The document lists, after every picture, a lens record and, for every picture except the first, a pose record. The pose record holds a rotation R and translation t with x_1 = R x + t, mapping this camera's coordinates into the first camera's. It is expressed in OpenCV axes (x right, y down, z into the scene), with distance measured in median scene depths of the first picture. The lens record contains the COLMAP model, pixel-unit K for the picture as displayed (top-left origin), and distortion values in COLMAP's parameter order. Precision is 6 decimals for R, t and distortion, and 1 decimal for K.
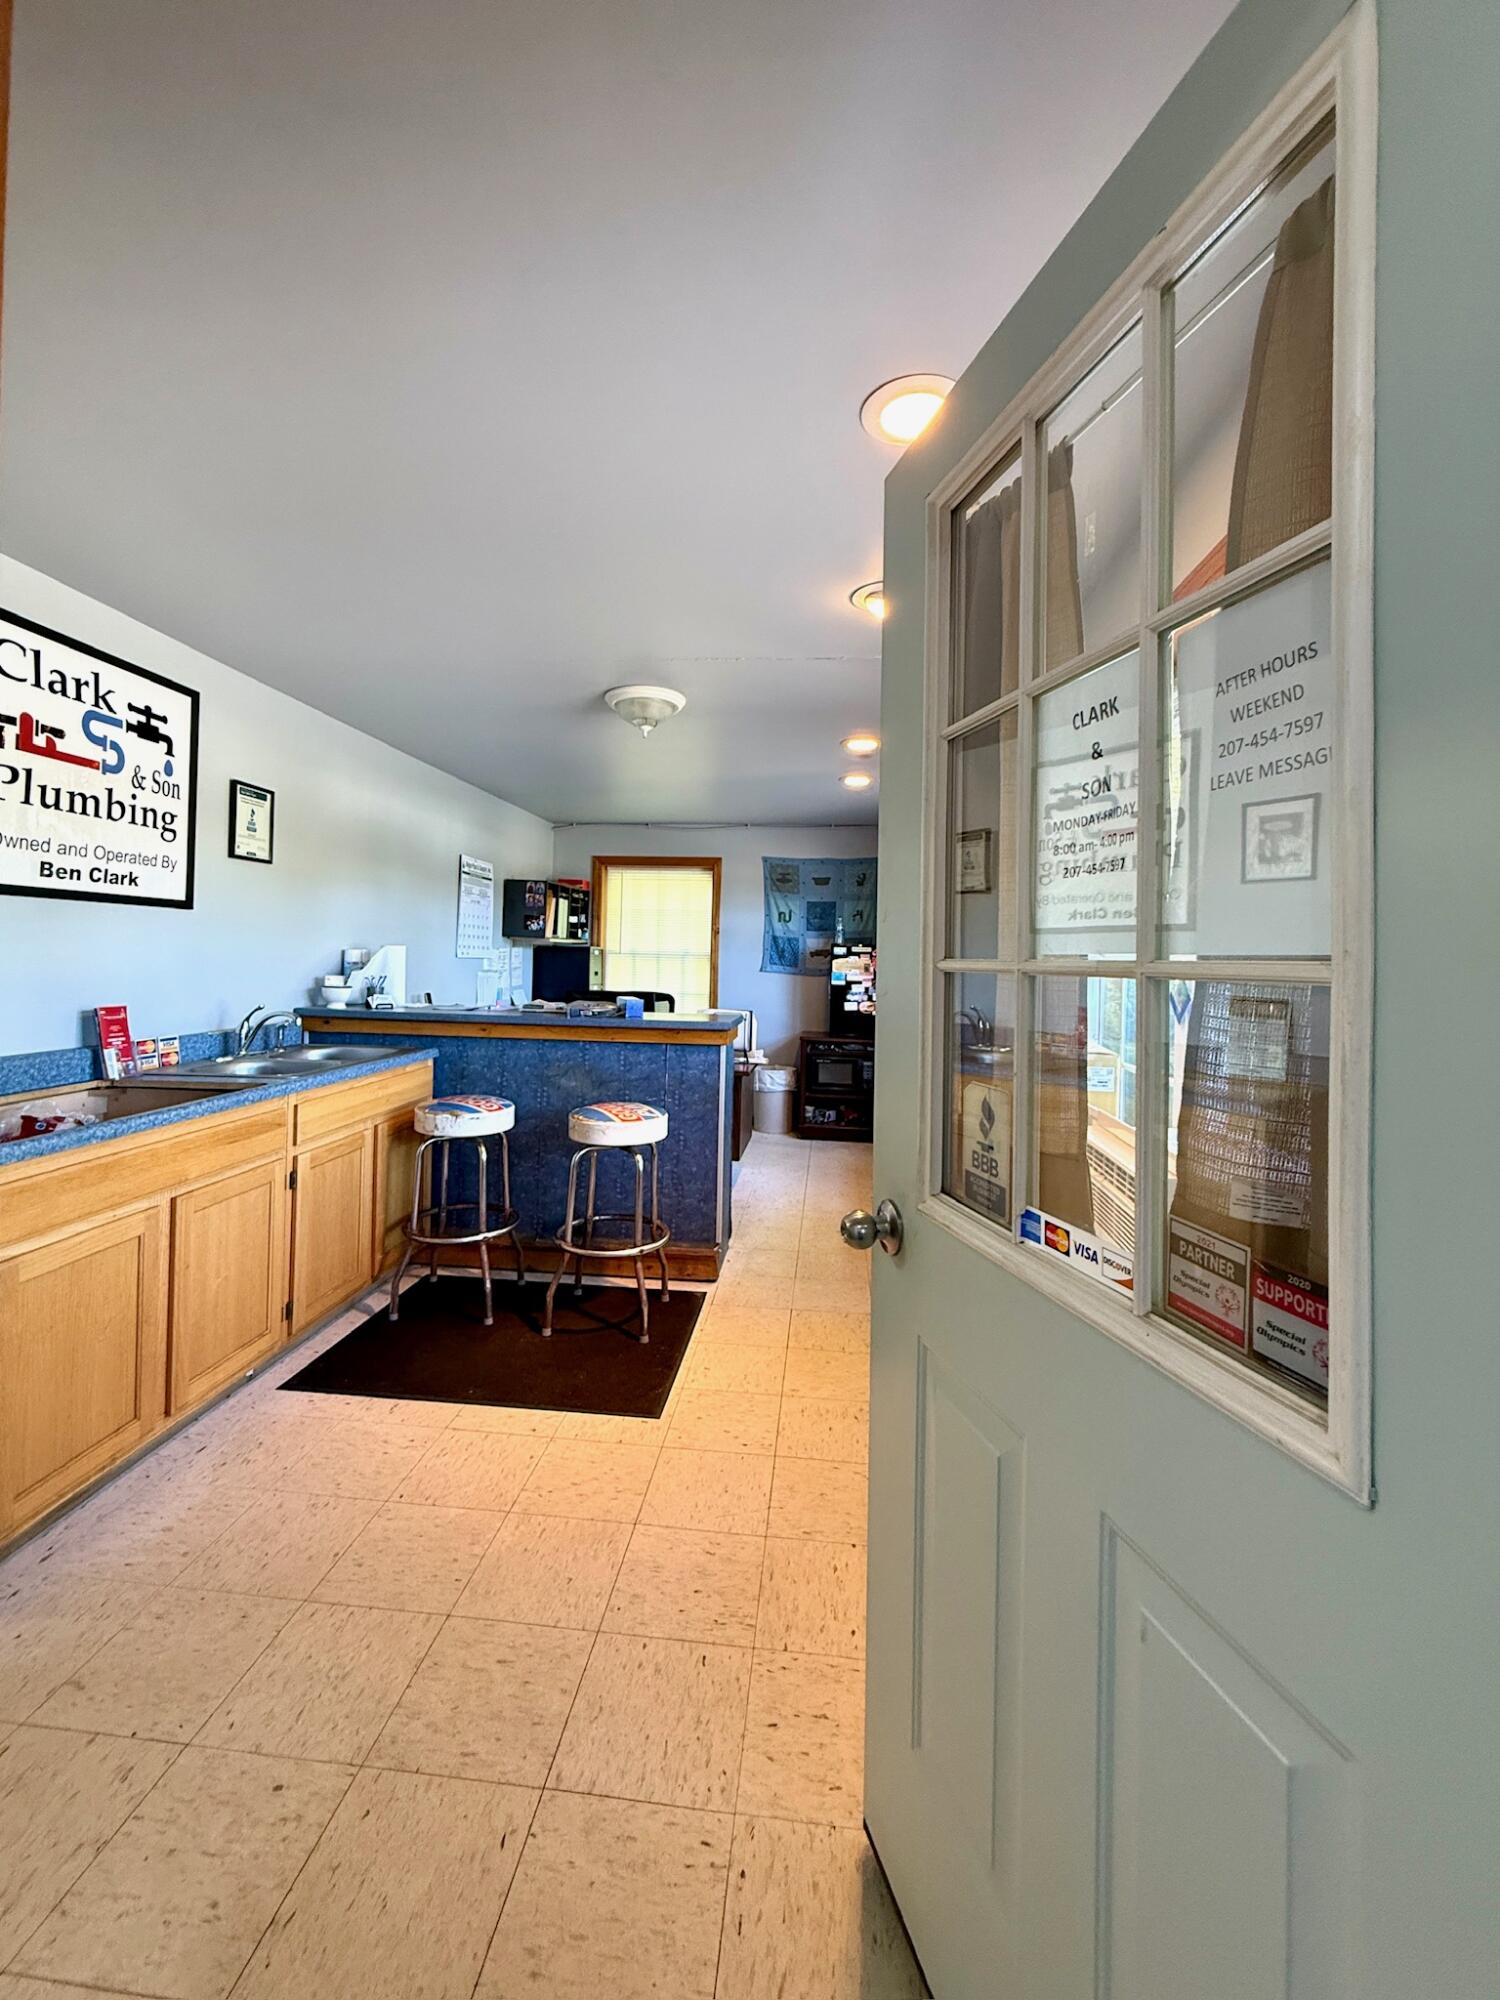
lens RADIAL K [[805.4, 0, 749.4], [0, 805.4, 995.9], [0, 0, 1]] dist [0.001046, -0.000579]
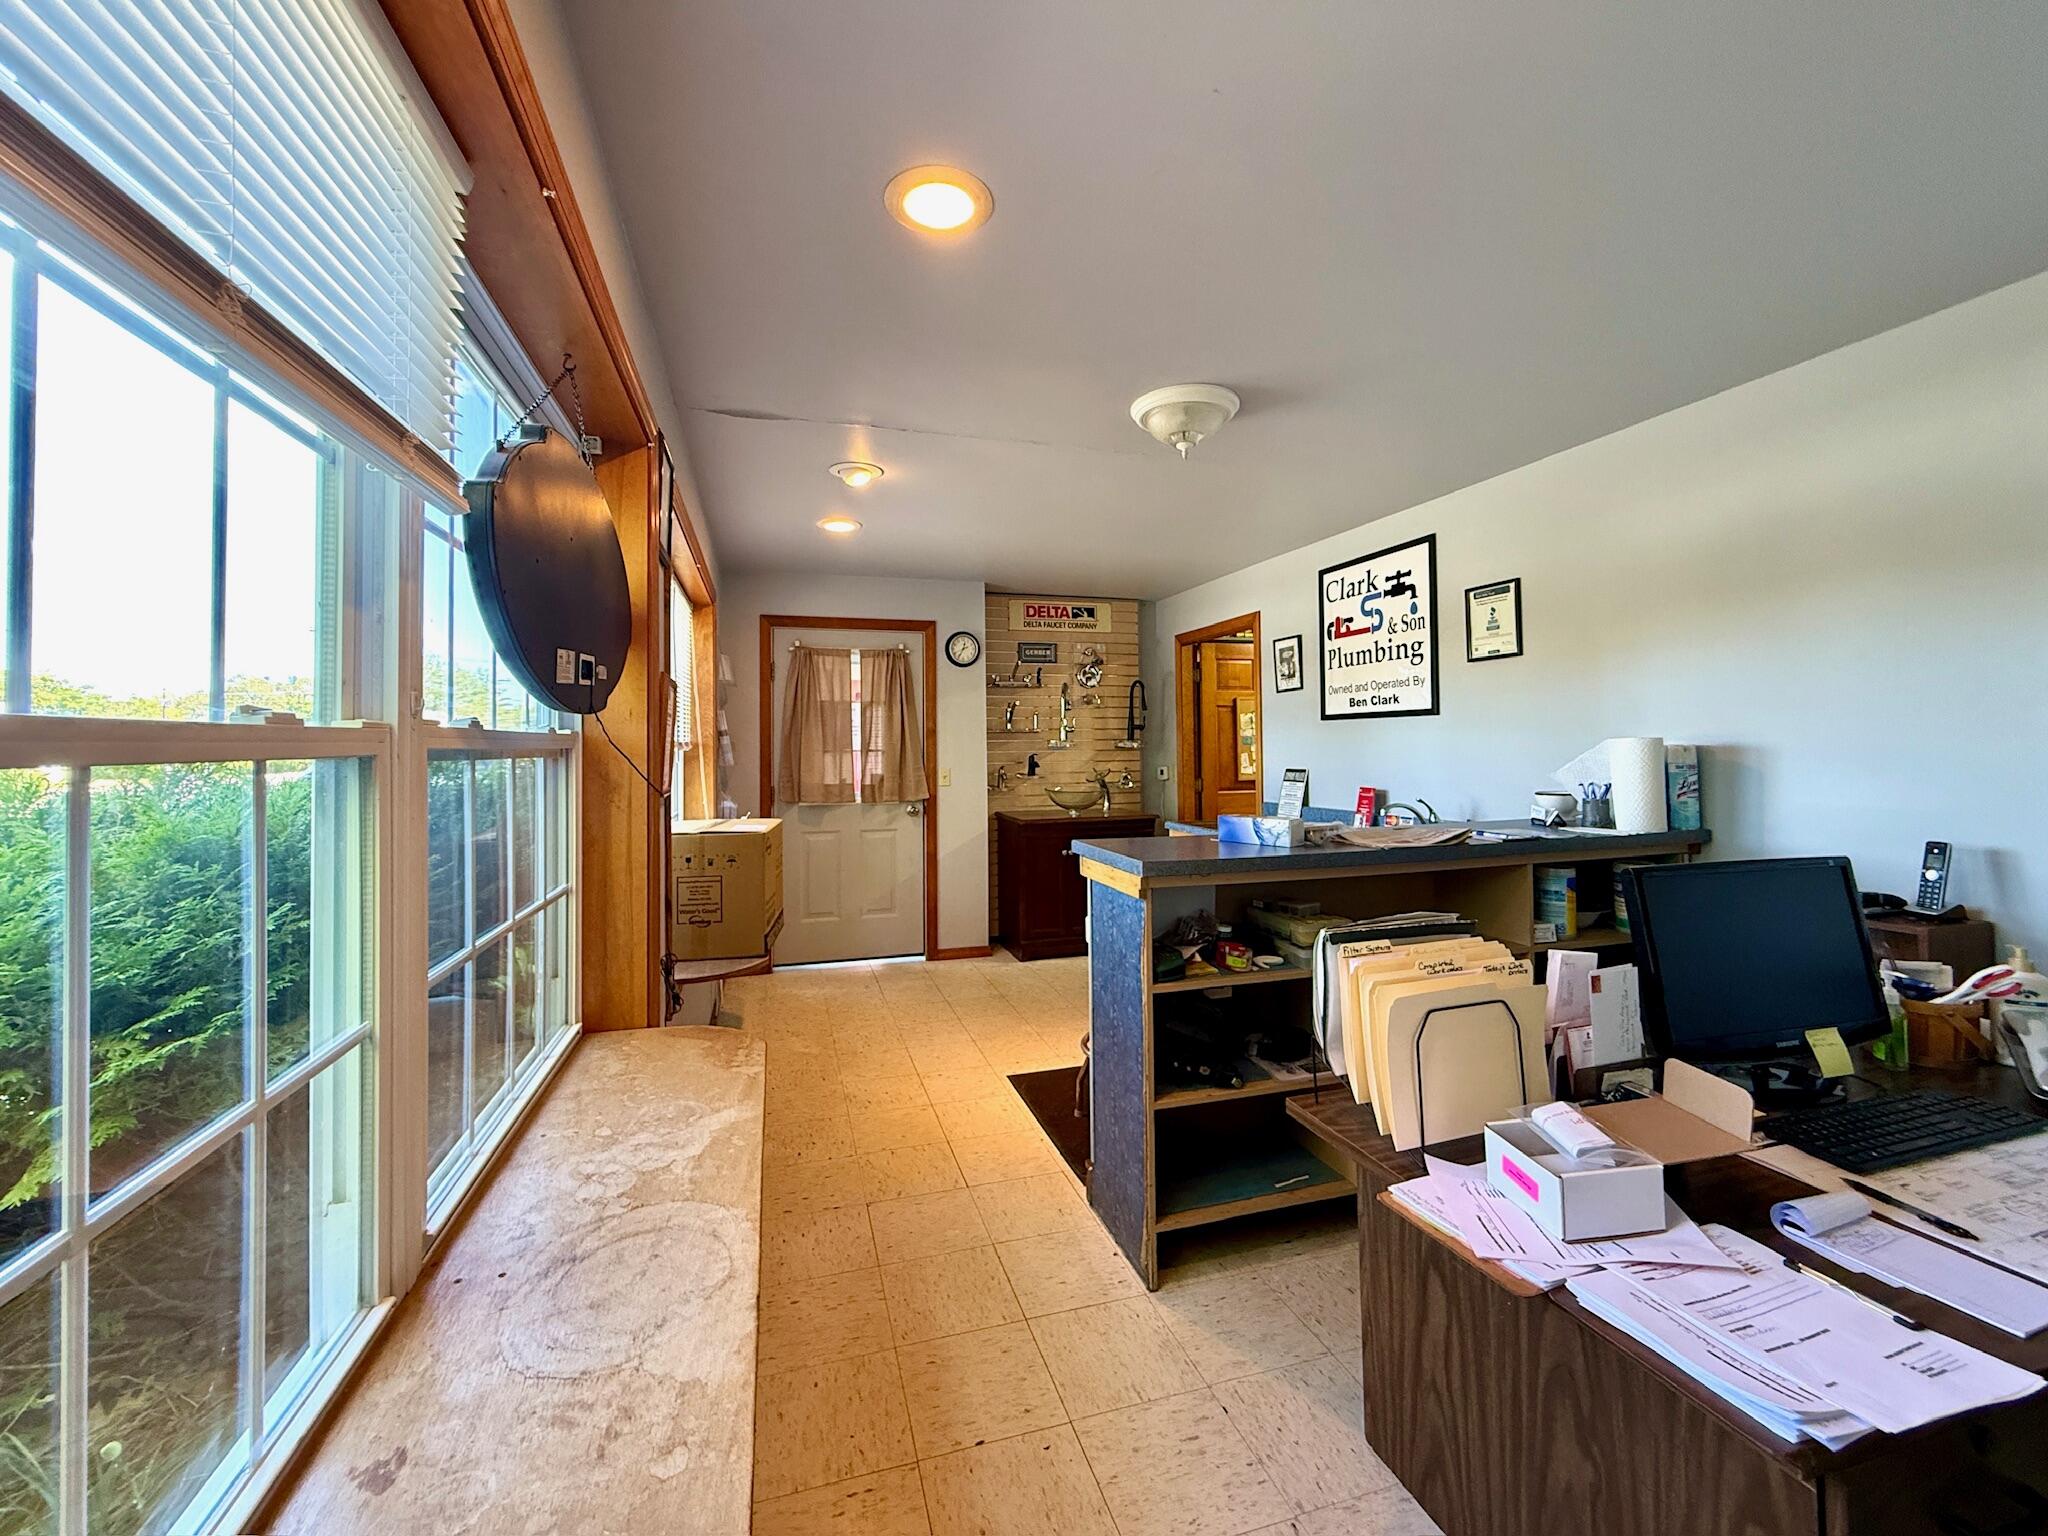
lens RADIAL K [[824.7, 0, 1022.6], [0, 824.7, 755.9], [0, 0, 1]] dist [0.001046, -0.000579]
pose [[-0.919020, -0.011087, -0.394055, 0.385461], [-0.031094, 0.998529, 0.044422, -0.089845], [0.392983, 0.053077, -0.918013, 2.061200]]
